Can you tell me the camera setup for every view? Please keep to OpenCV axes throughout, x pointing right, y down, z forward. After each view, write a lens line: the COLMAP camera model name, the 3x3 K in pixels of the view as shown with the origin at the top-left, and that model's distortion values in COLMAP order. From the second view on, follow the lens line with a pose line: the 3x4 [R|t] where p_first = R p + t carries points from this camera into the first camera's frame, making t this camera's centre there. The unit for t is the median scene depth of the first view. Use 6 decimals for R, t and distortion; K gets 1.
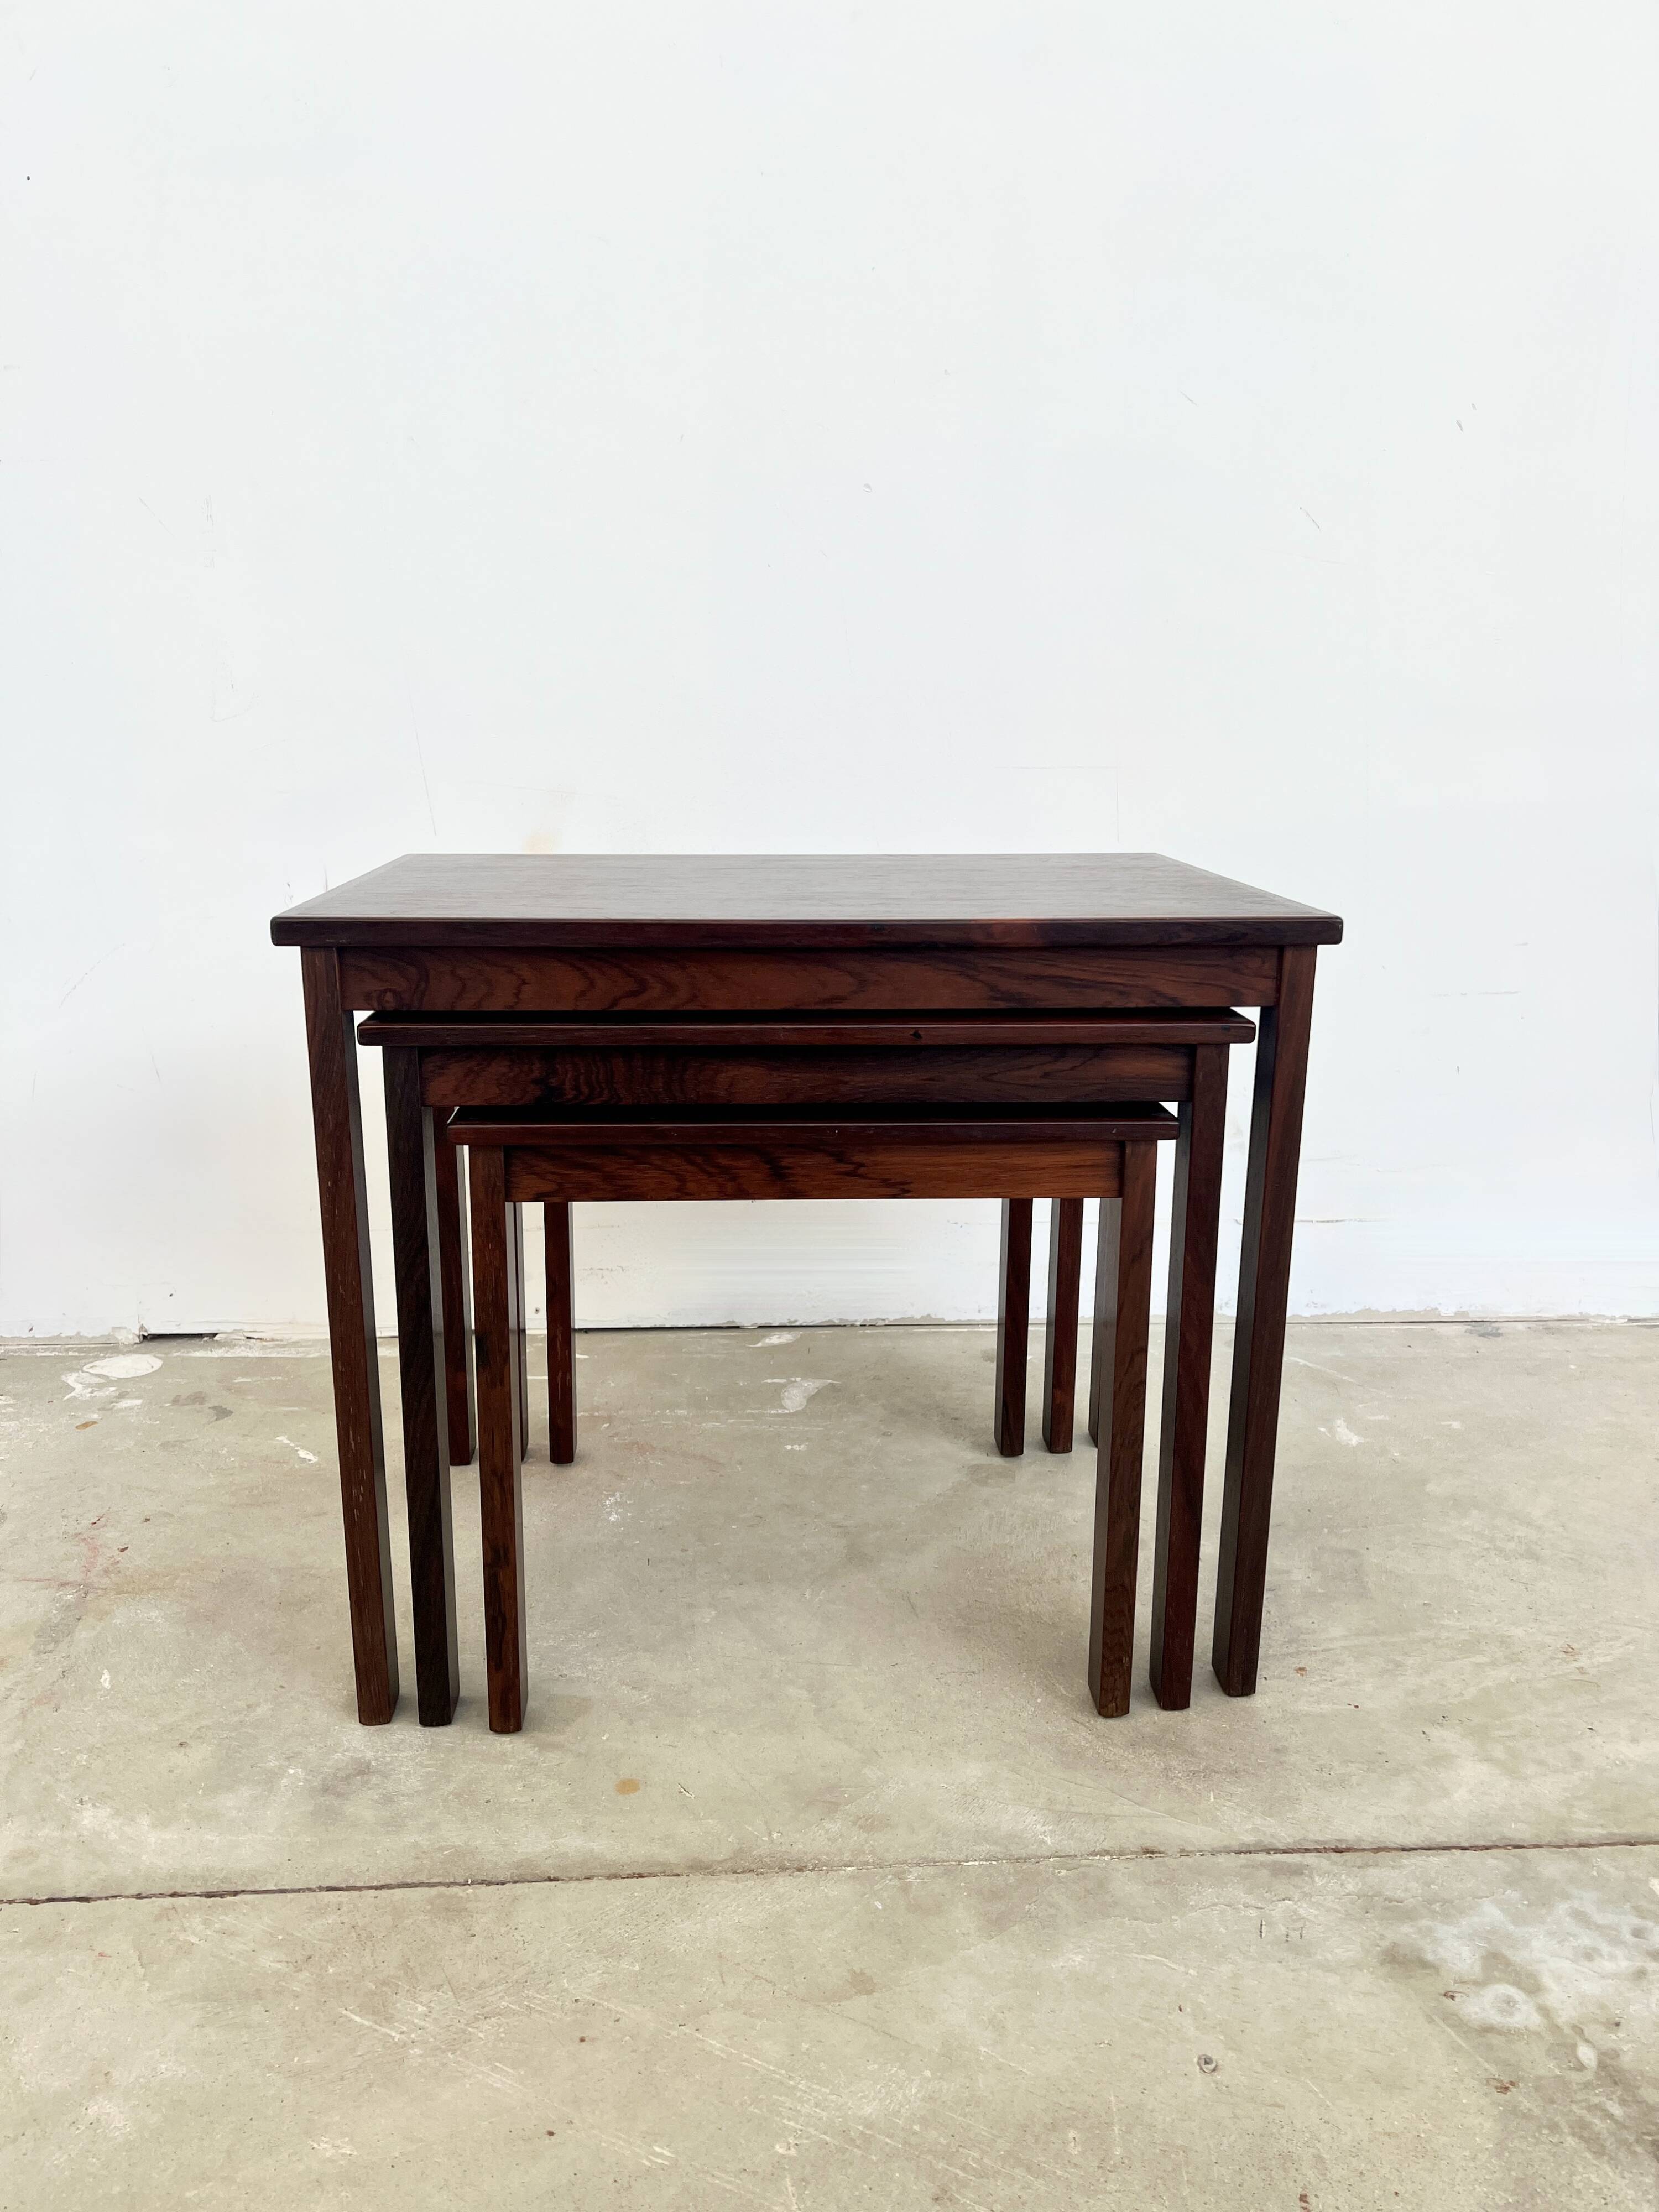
lens RADIAL K [[1678.5, 0, 822.6], [0, 1678.5, 1099.5], [0, 0, 1]] dist [0.029727, -0.034425]
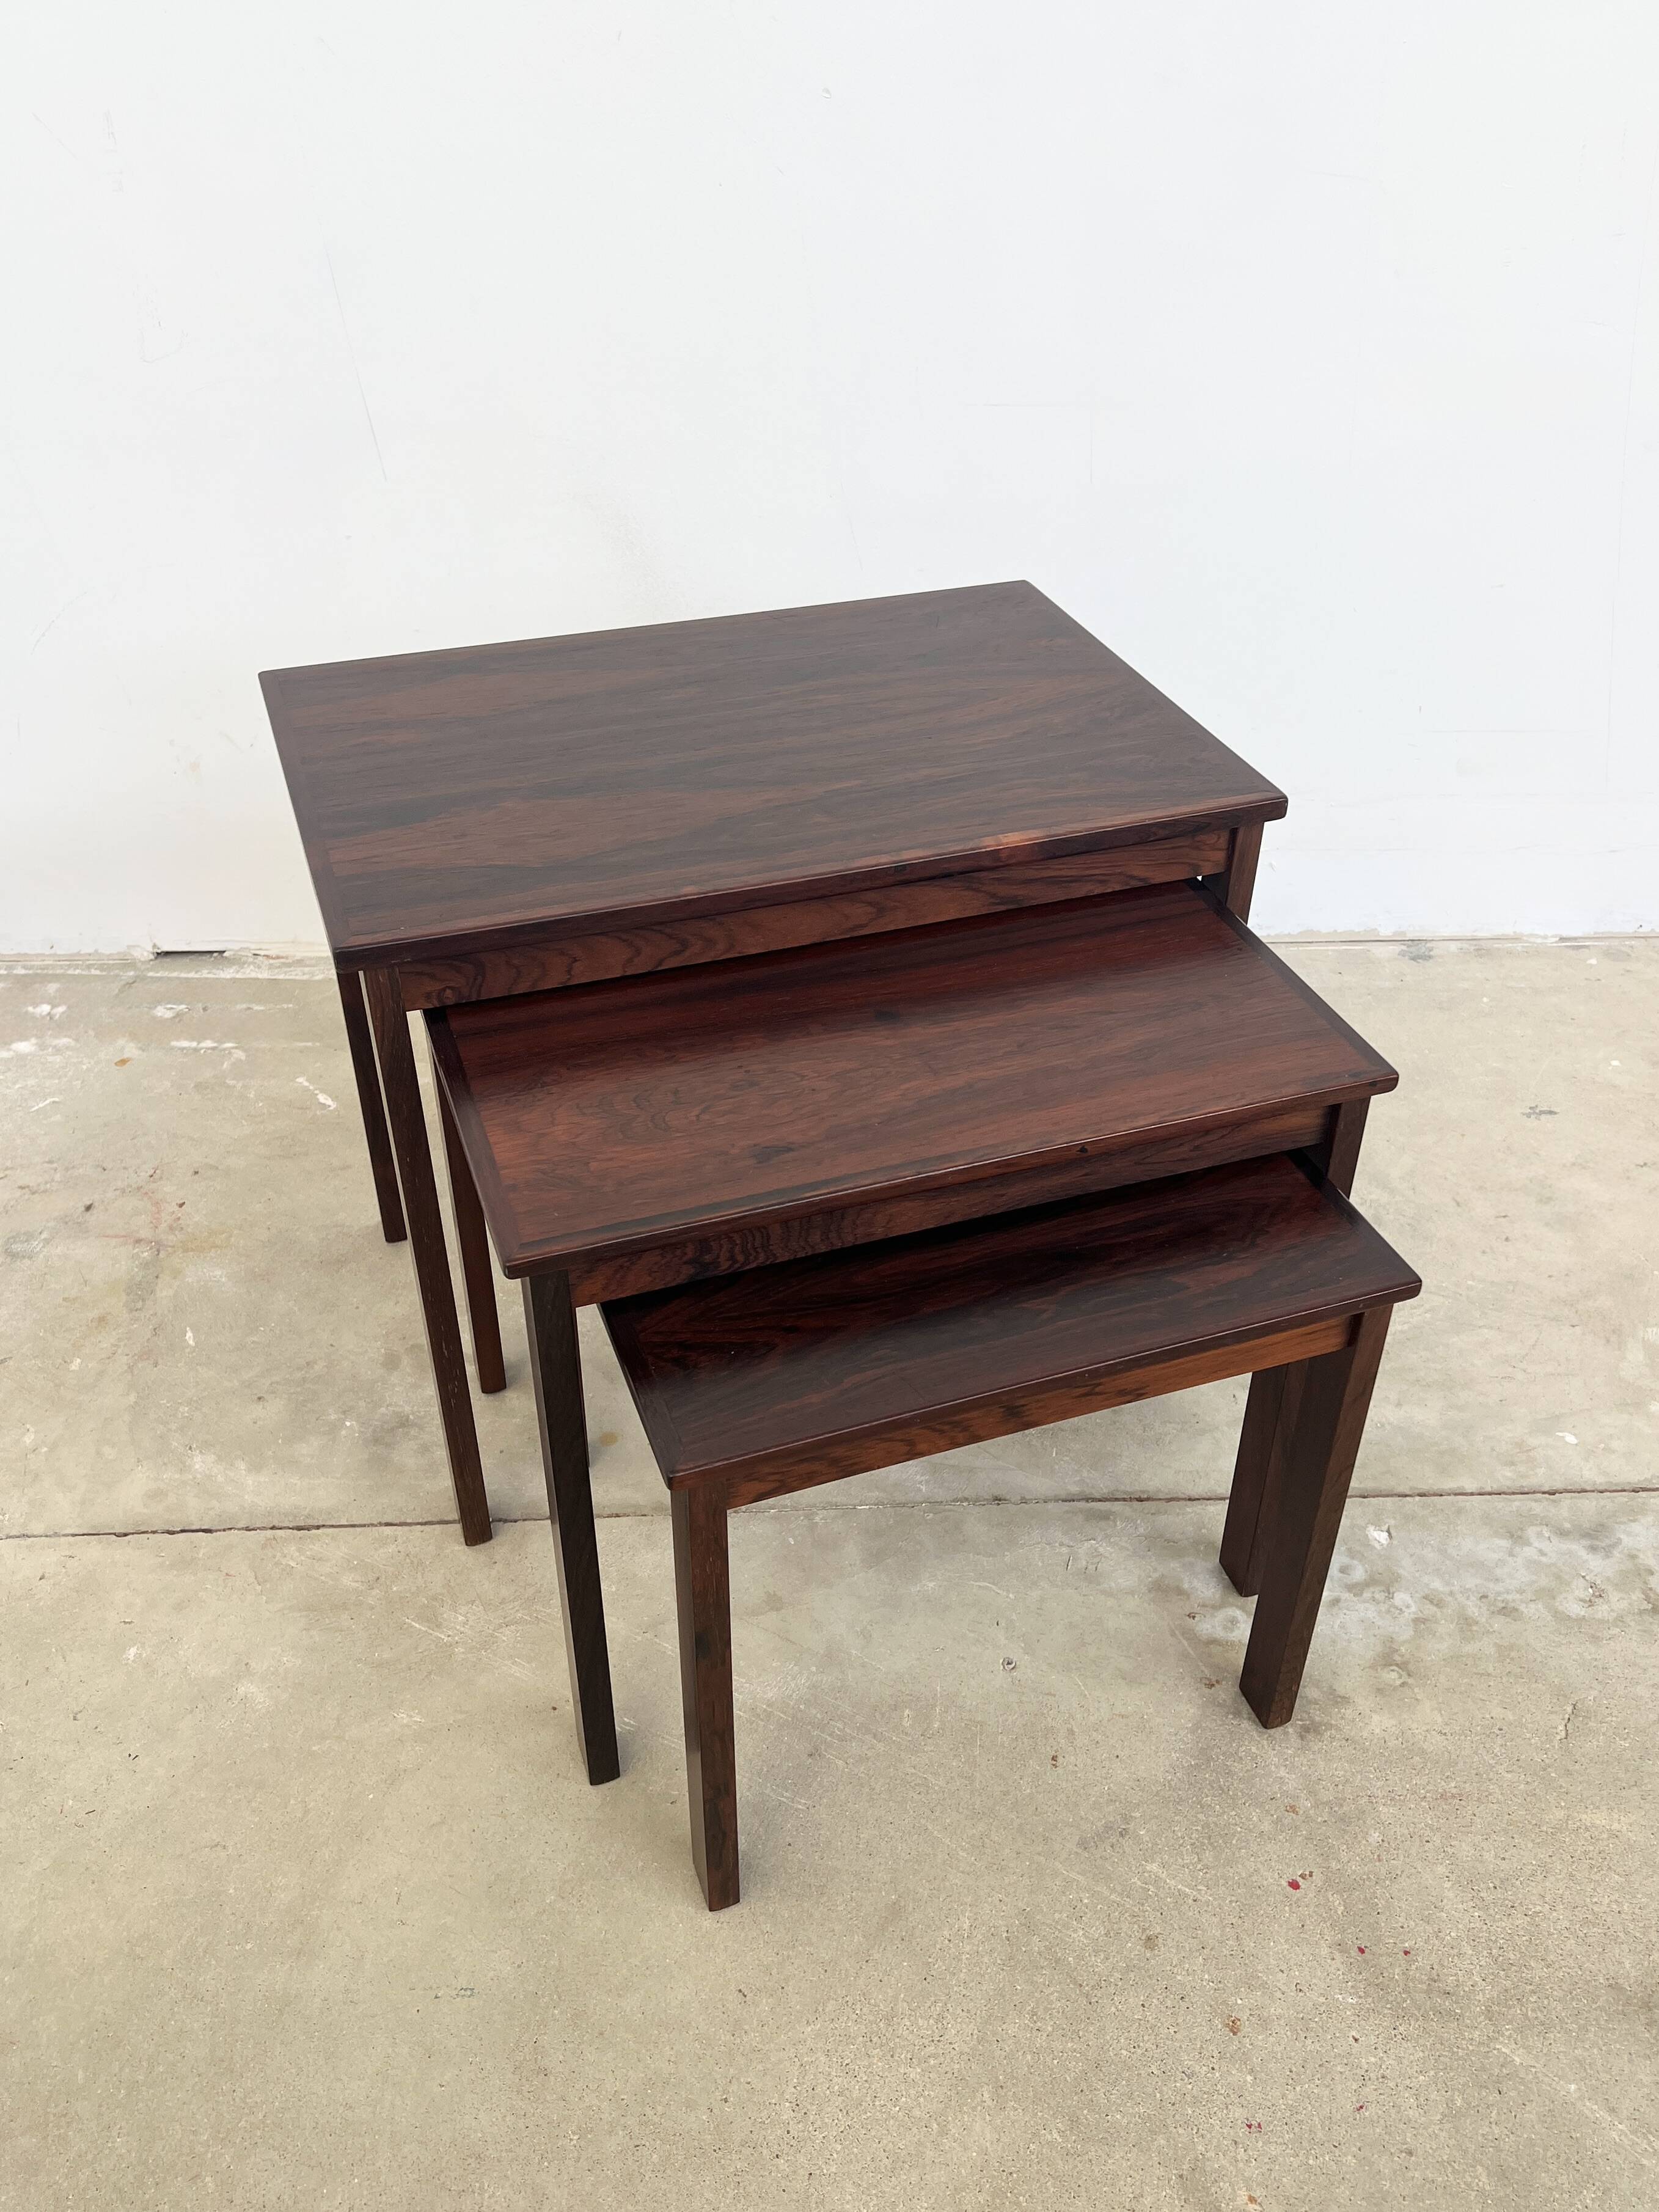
lens RADIAL K [[1863.2, 0, 849.6], [0, 1863.2, 1153.5], [0, 0, 1]] dist [0.044649, -0.059567]
pose [[0.999920, 0.010523, -0.007063, 0.081129], [-0.006855, 0.917794, 0.396998, -0.379030], [0.010660, -0.396917, 0.917792, -0.240320]]
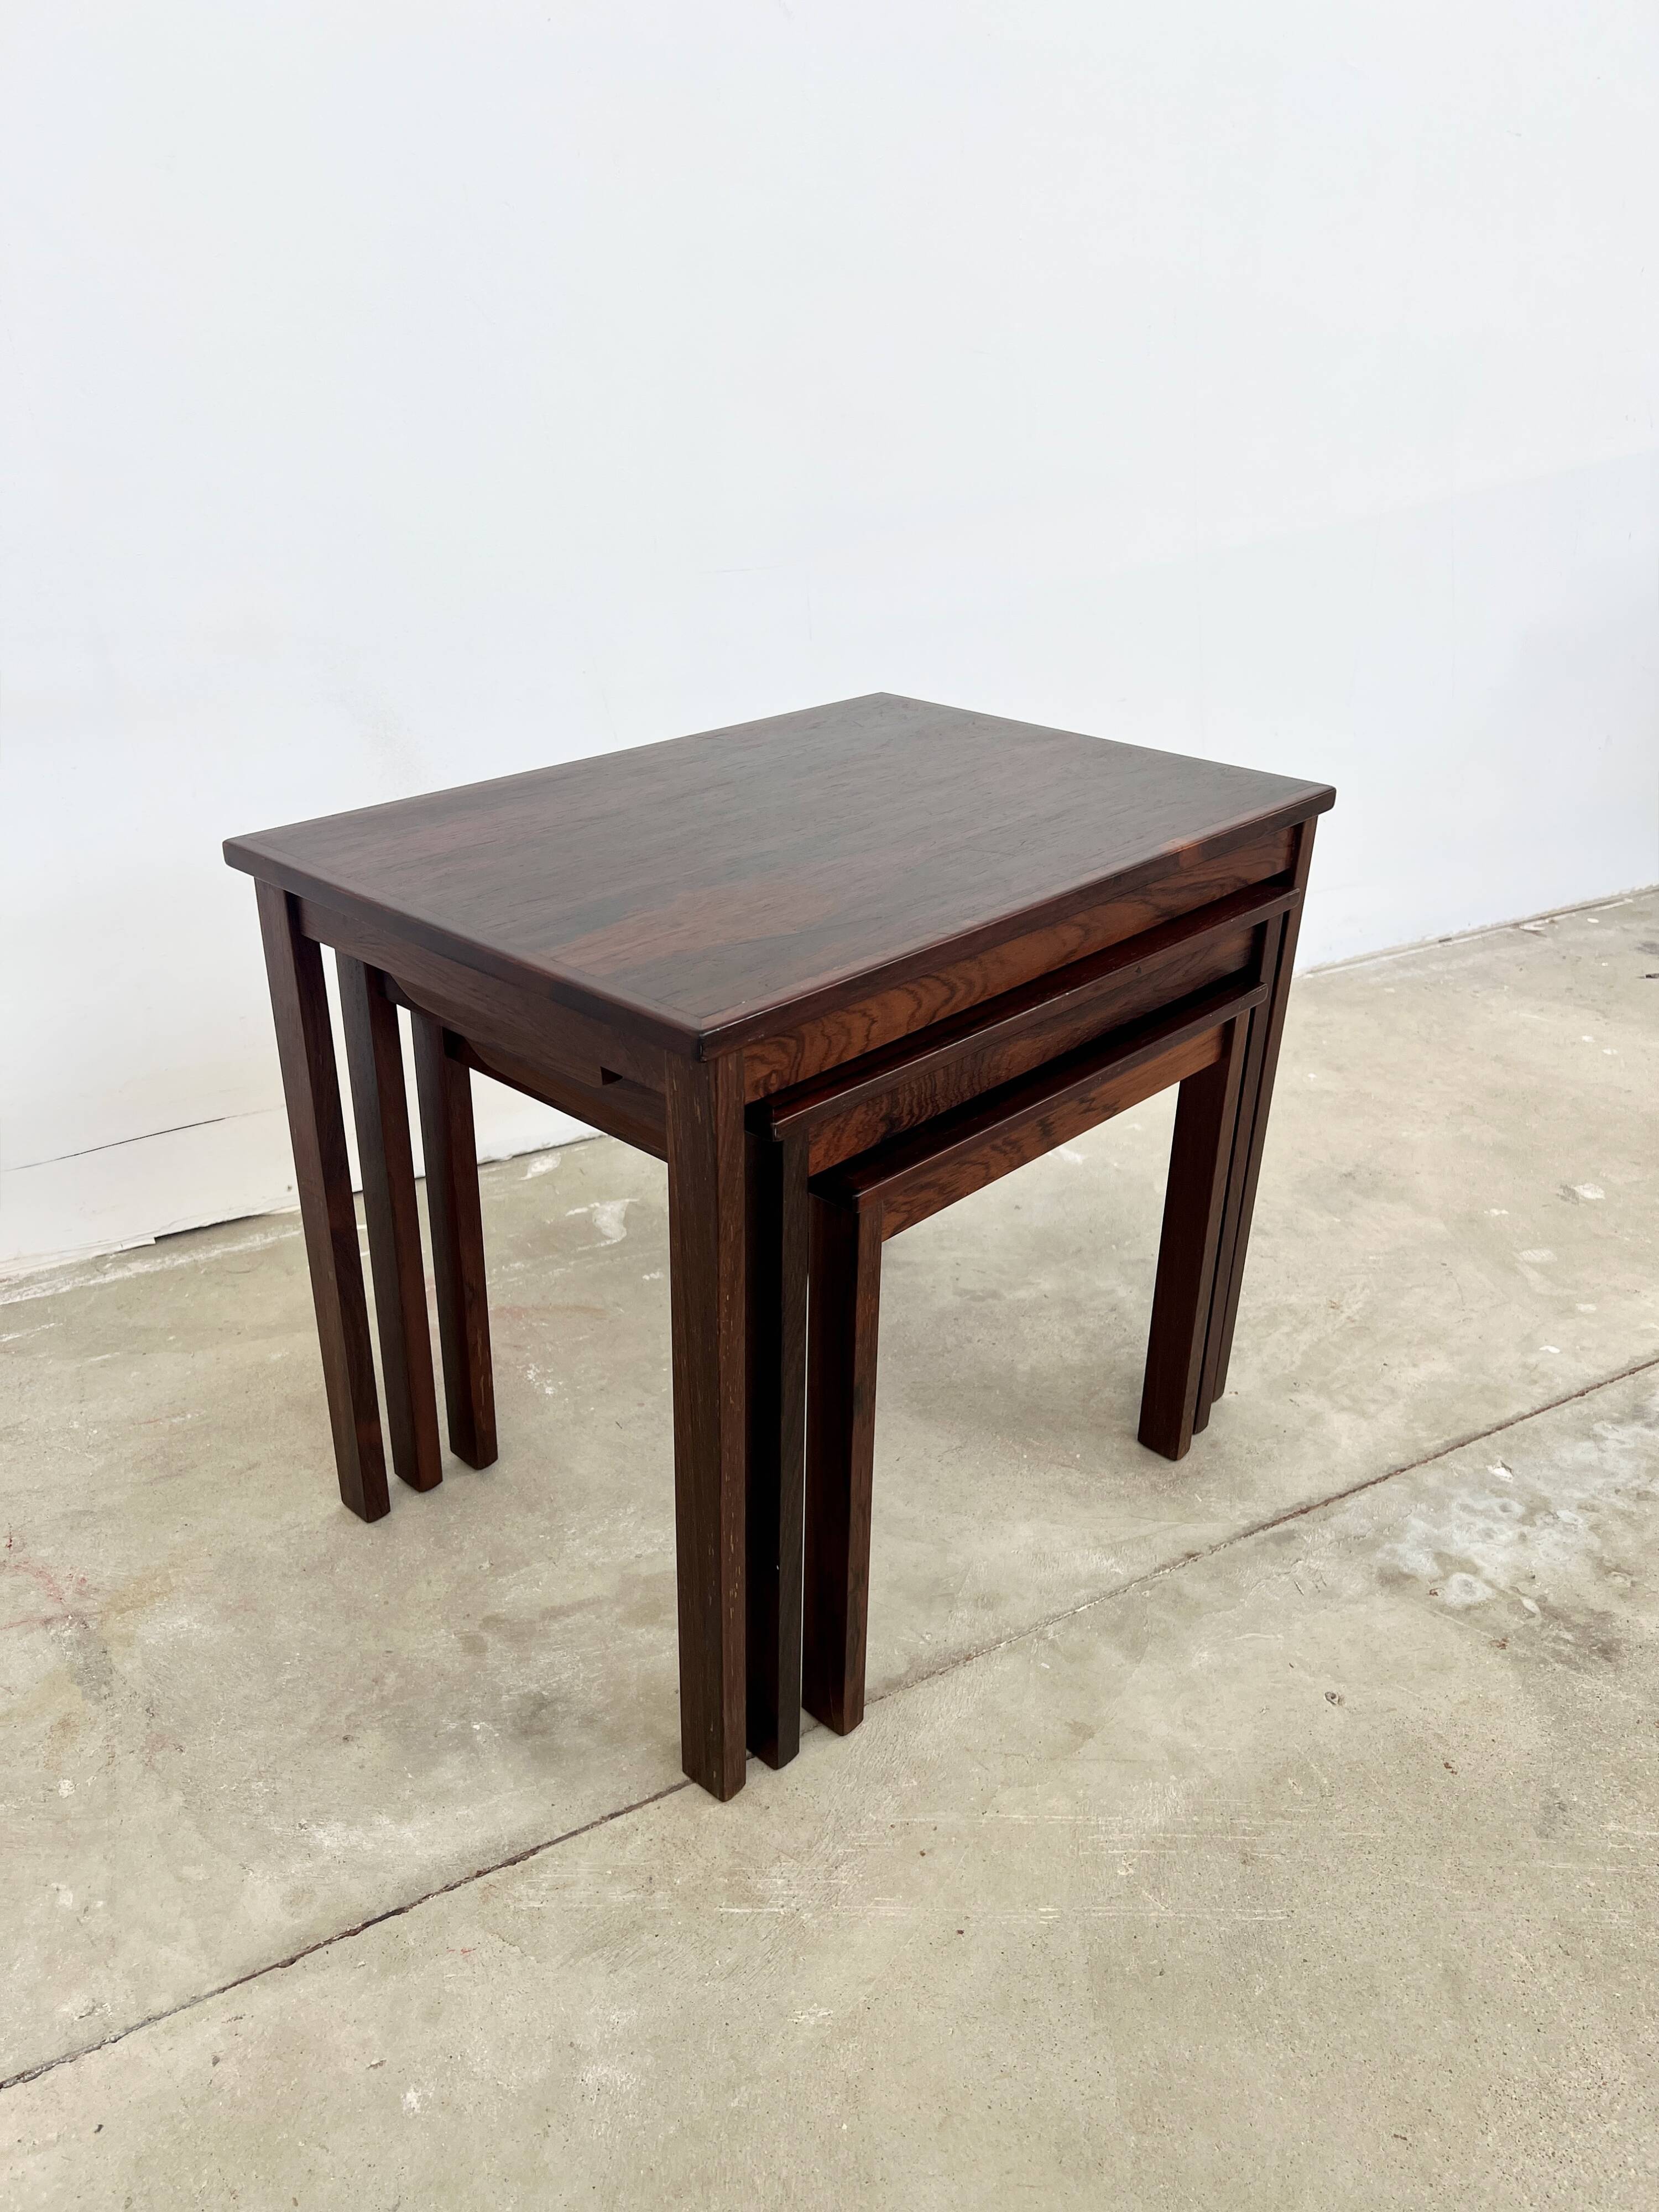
lens RADIAL K [[1678.5, 0, 823.4], [0, 1678.5, 1117.4], [0, 0, 1]] dist [0.029727, -0.034425]
pose [[0.892127, -0.195240, 0.407420, -0.493776], [0.097190, 0.963624, 0.248963, -0.212102], [-0.441207, -0.182509, 0.878650, 0.059966]]
